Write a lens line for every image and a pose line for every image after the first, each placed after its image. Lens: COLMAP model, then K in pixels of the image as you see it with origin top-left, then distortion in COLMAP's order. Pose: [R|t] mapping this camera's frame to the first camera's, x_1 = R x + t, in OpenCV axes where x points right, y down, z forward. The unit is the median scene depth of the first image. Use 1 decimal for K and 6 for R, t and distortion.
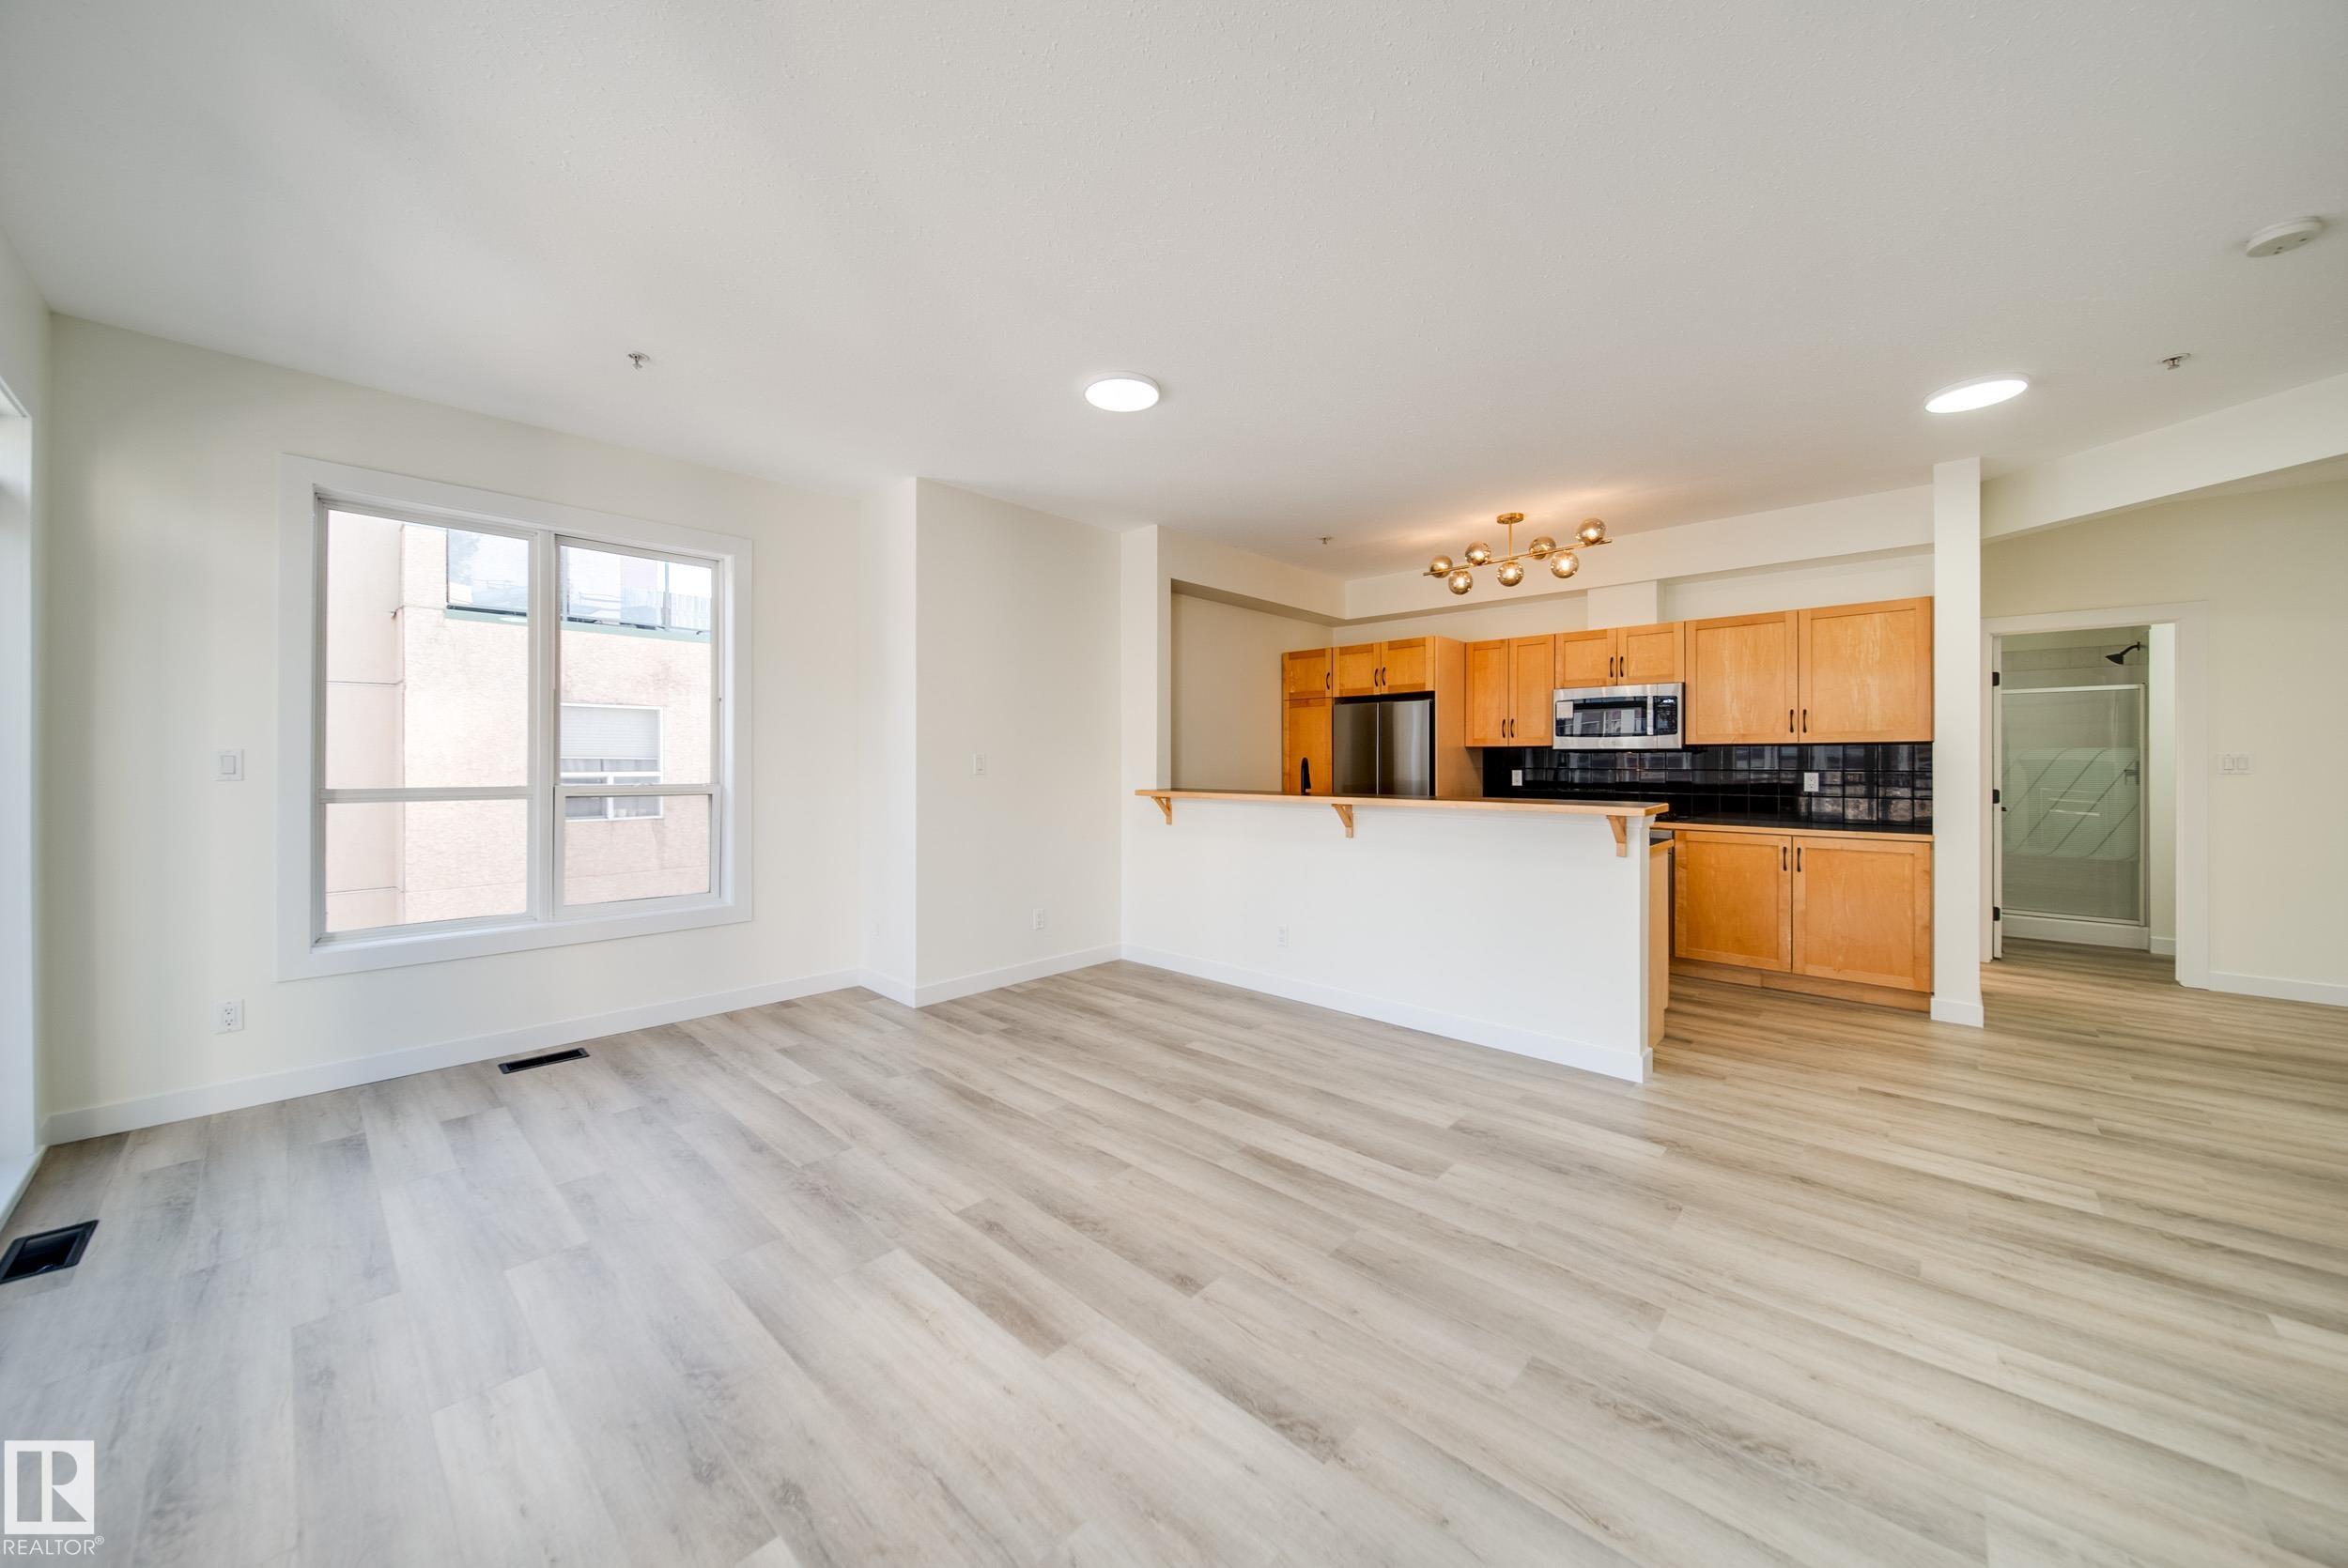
lens RADIAL K [[827.1, 0, 1173.0], [0, 827.1, 760.6], [0, 0, 1]] dist [0.000704, -0.001937]
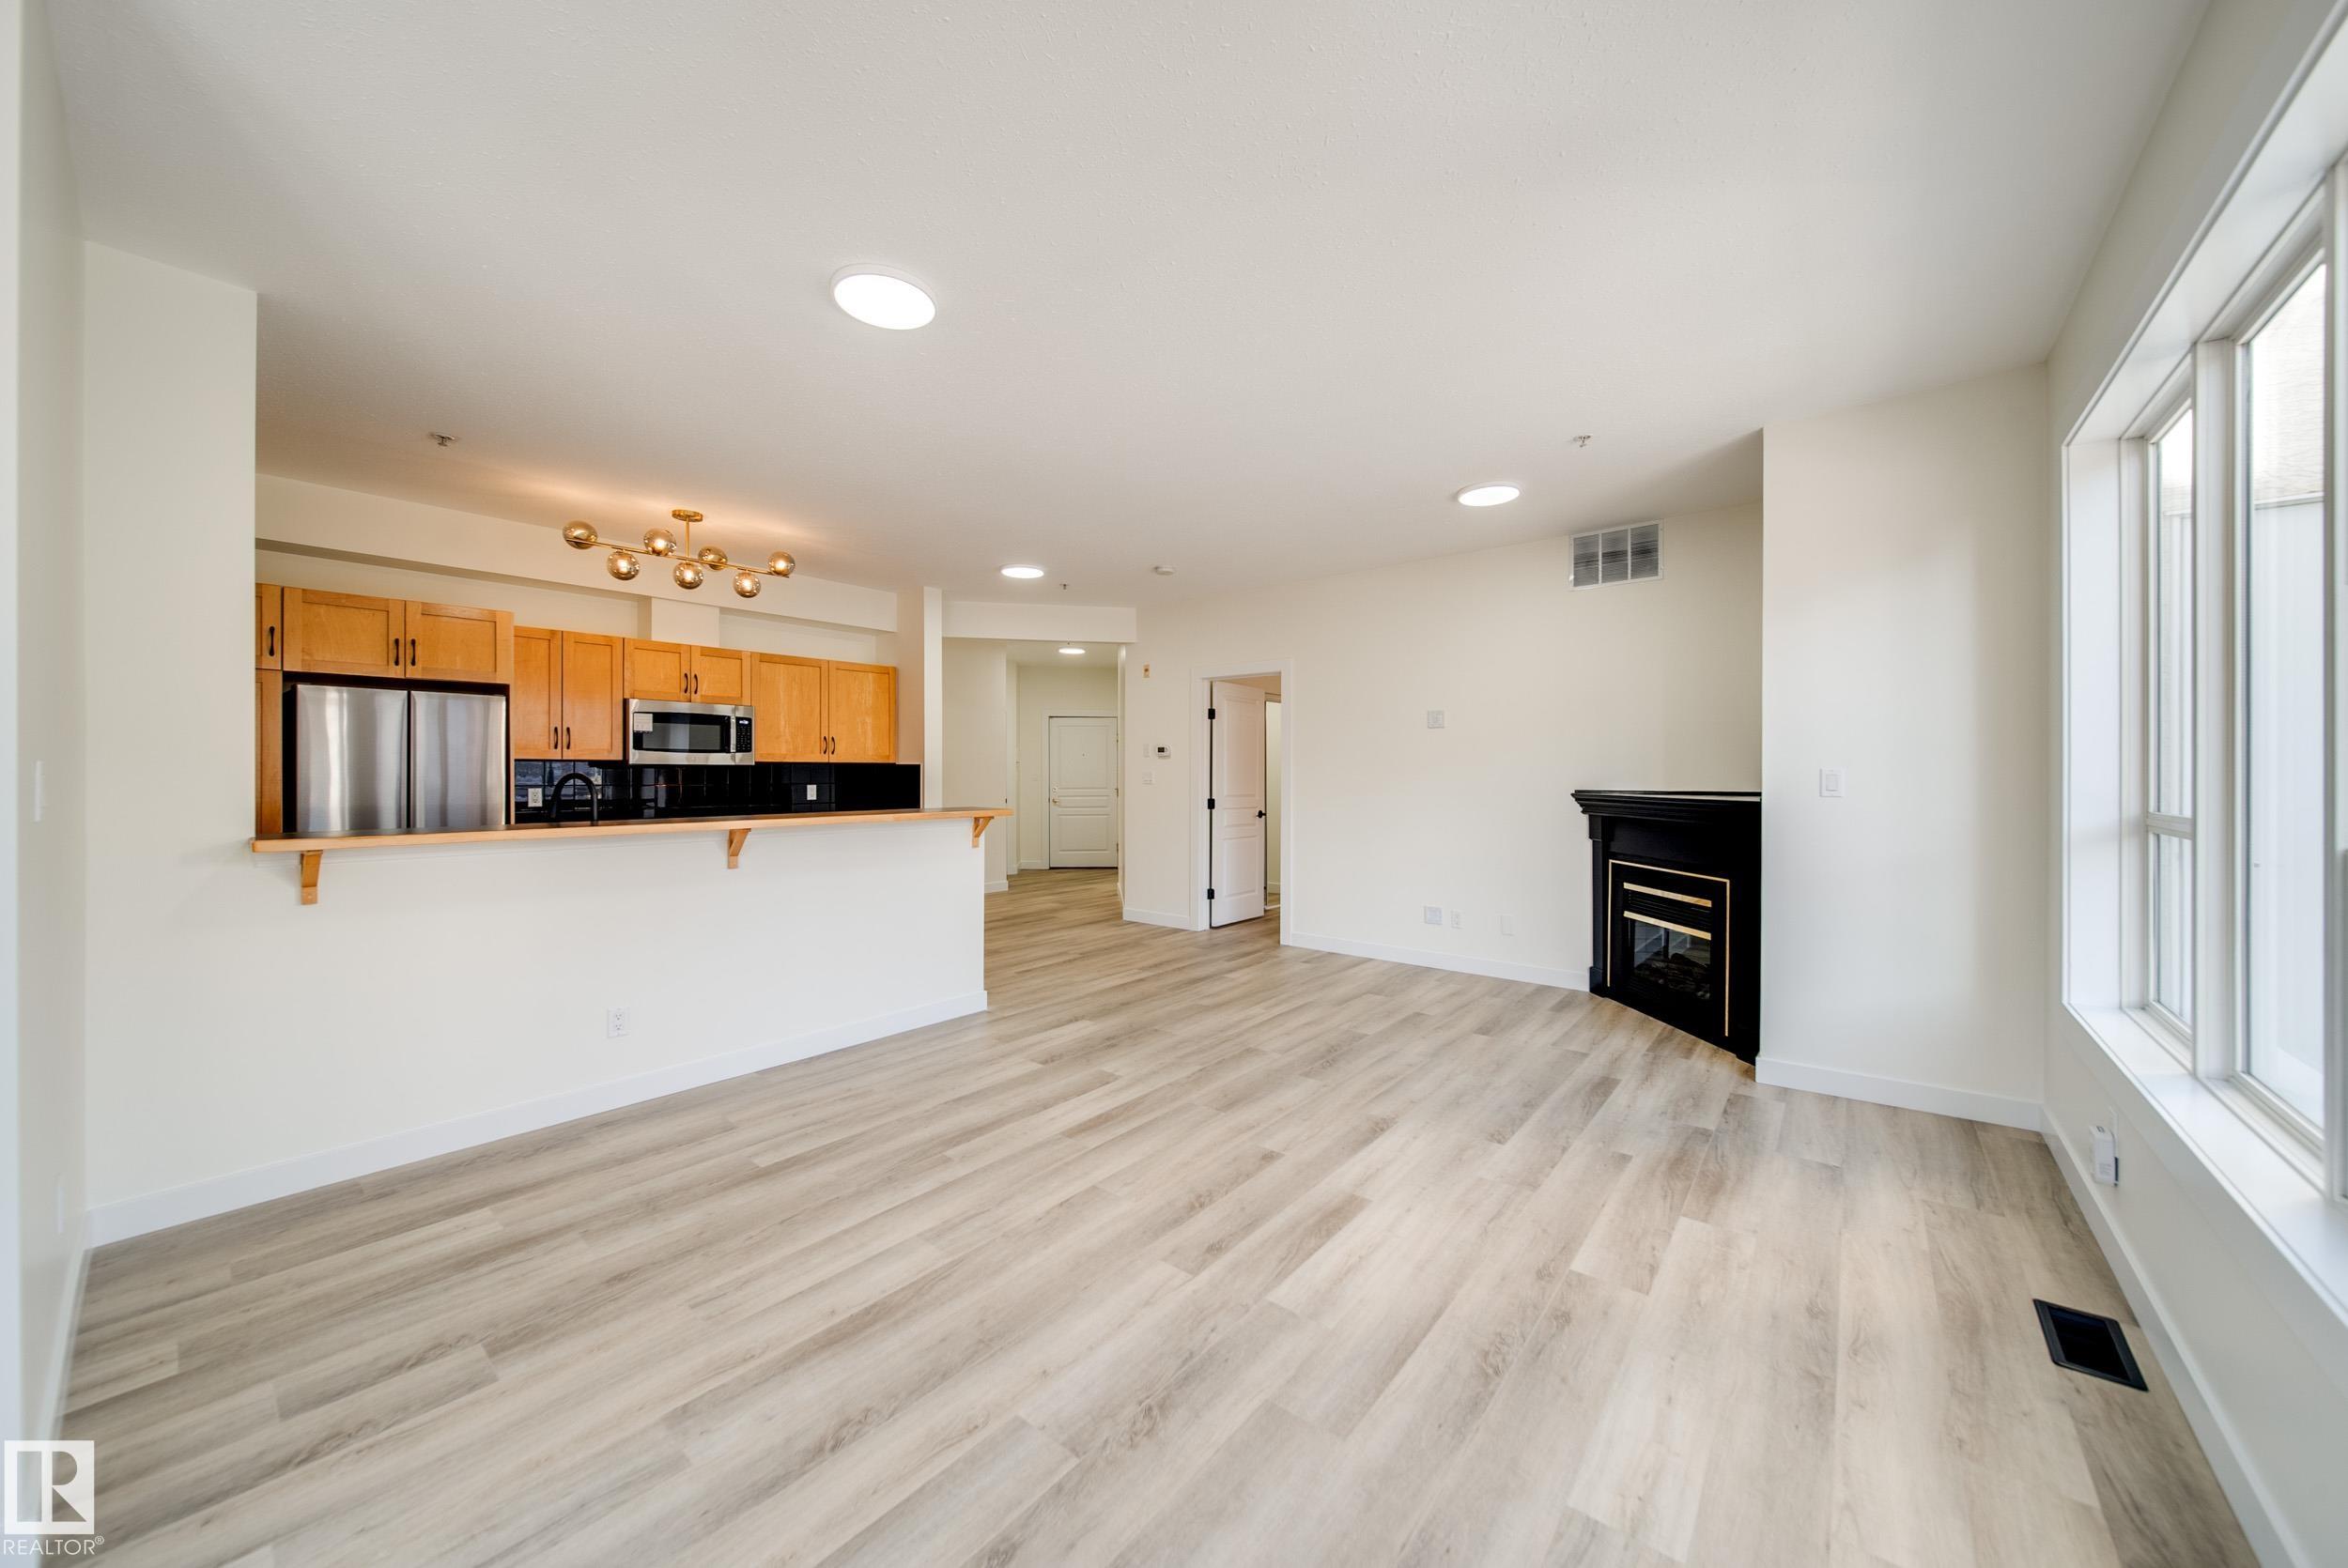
lens RADIAL K [[827.1, 0, 1176.2], [0, 827.1, 774.2], [0, 0, 1]] dist [0.000704, -0.001937]
pose [[-0.059717, -0.000287, 0.998215, -0.791375], [0.001369, 0.999999, 0.000369, -0.003194], [-0.998214, 0.001389, -0.059717, 0.726042]]
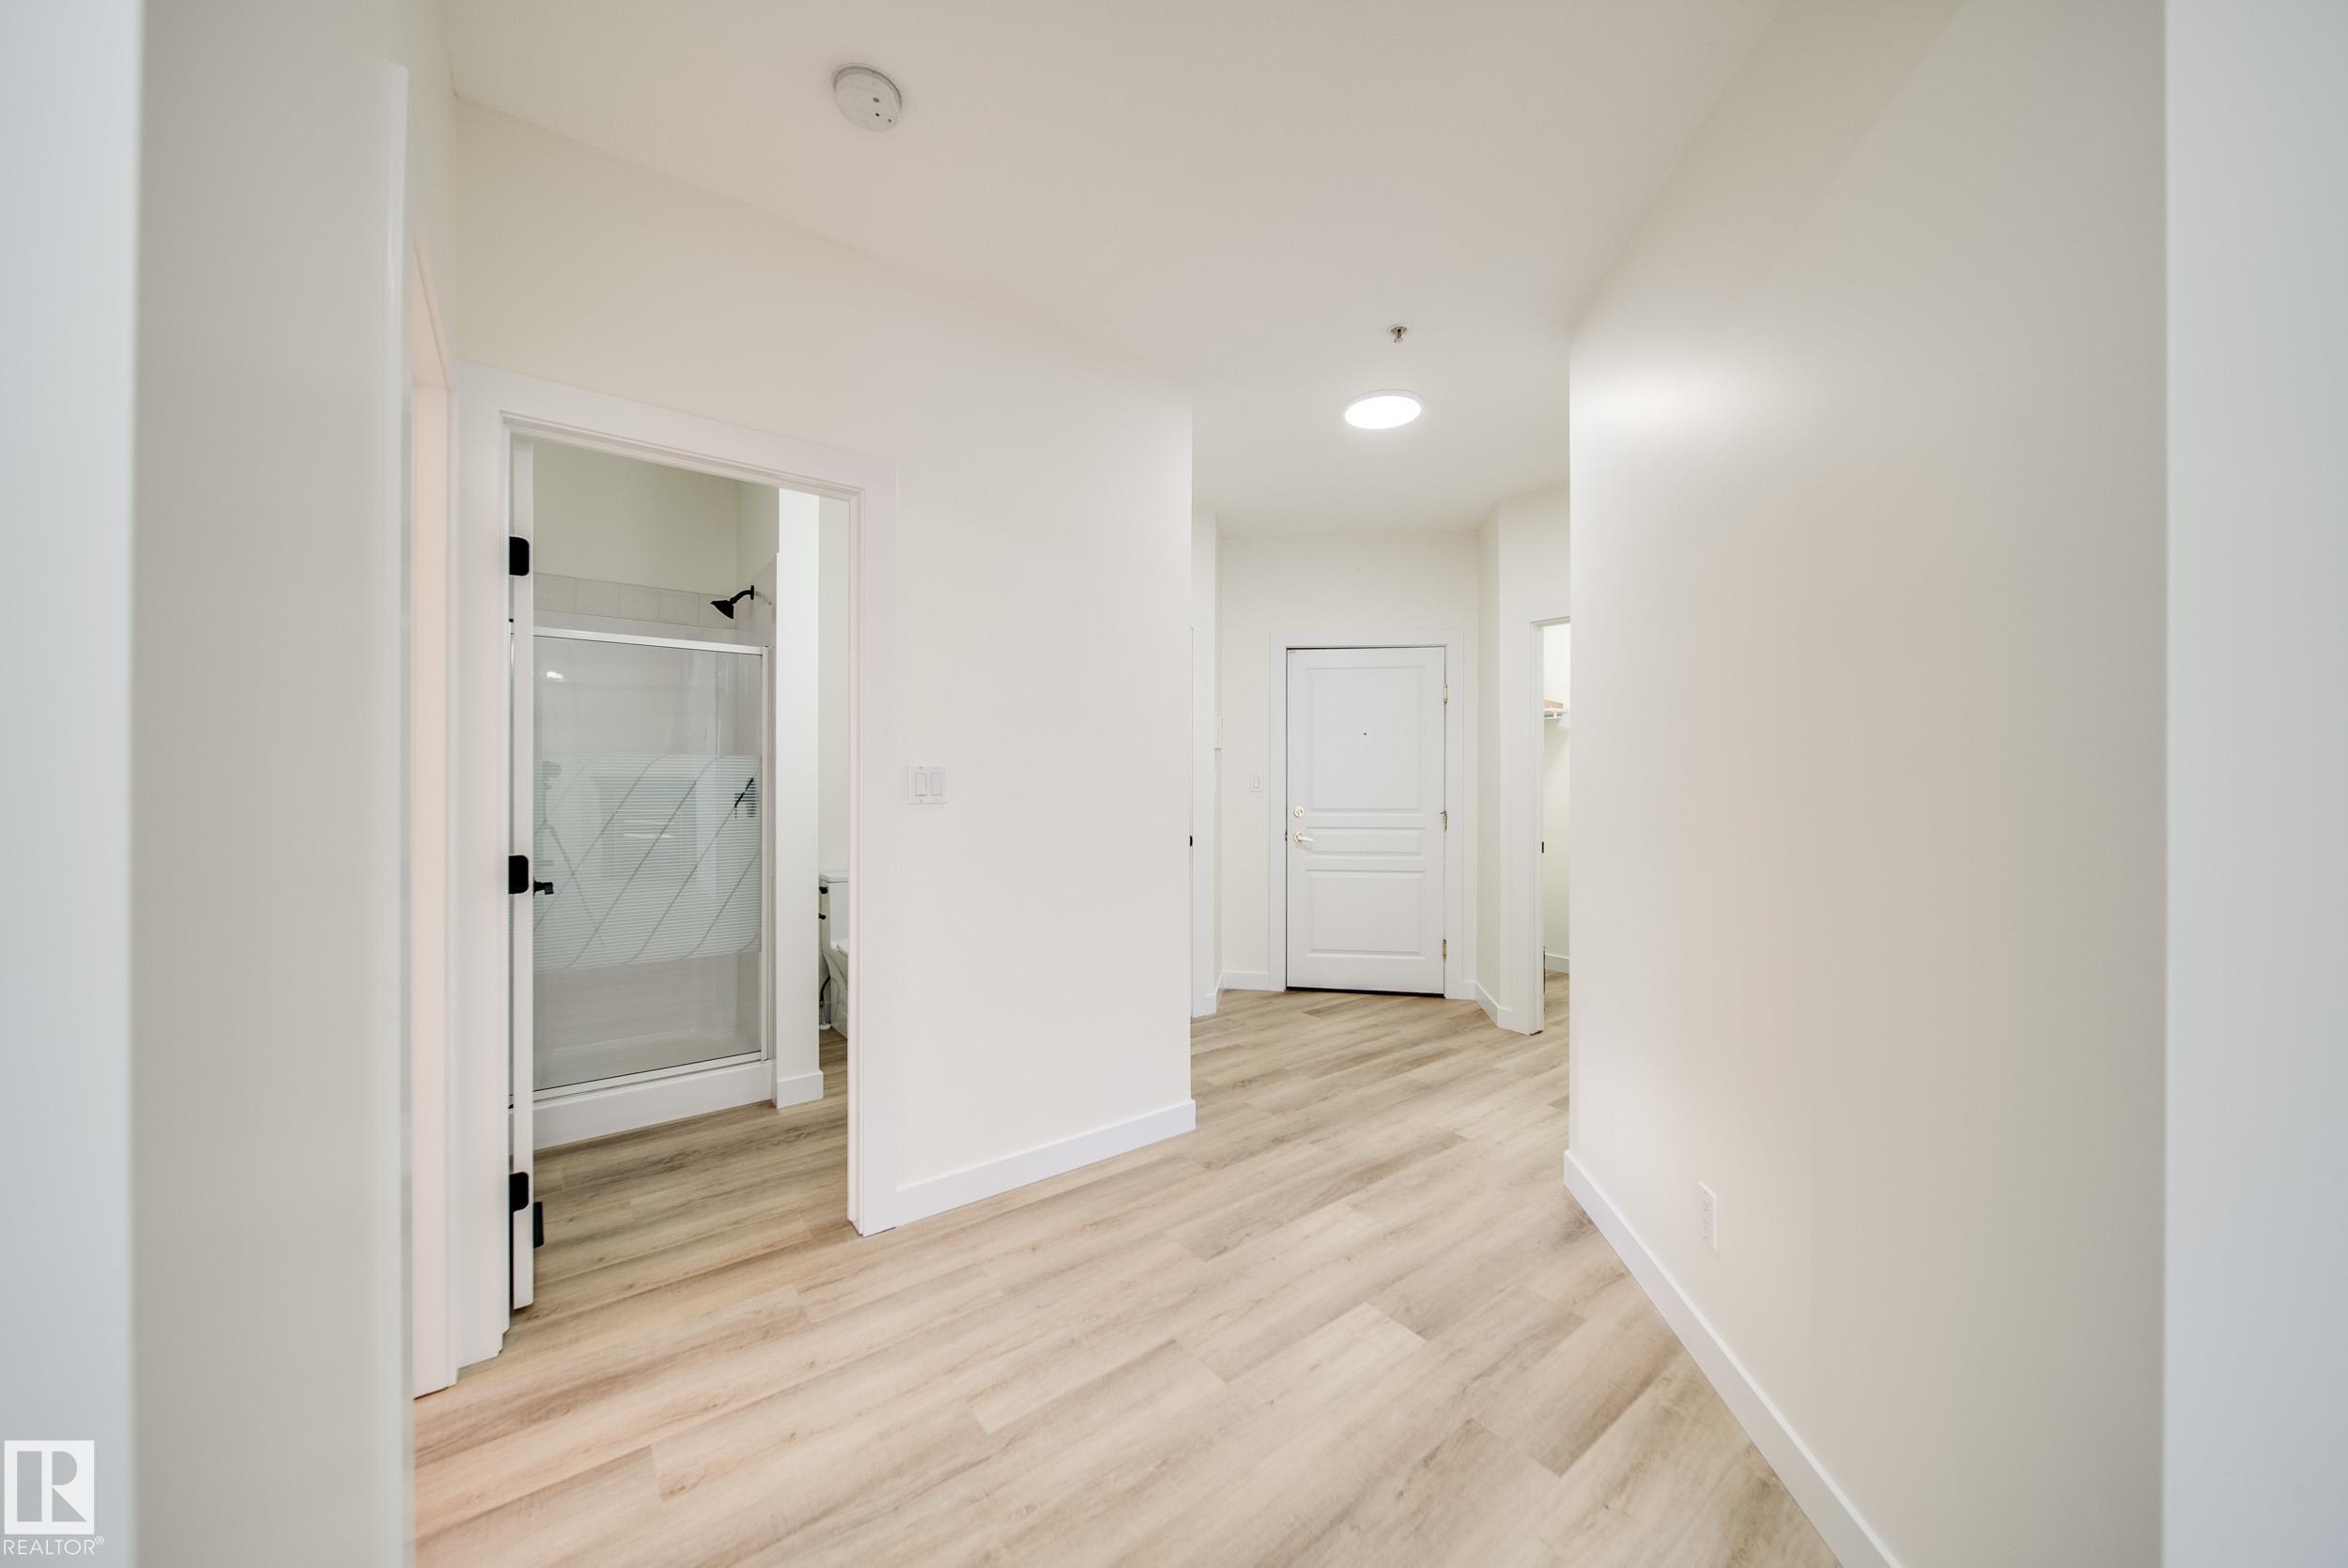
lens RADIAL K [[827.1, 0, 1178.2], [0, 827.1, 777.6], [0, 0, 1]] dist [0.000704, -0.001937]
pose [[0.160368, 0.002079, 0.987055, 1.027534], [0.001220, 0.999997, -0.002304, 0.001725], [-0.987057, 0.001574, 0.160365, 0.984461]]
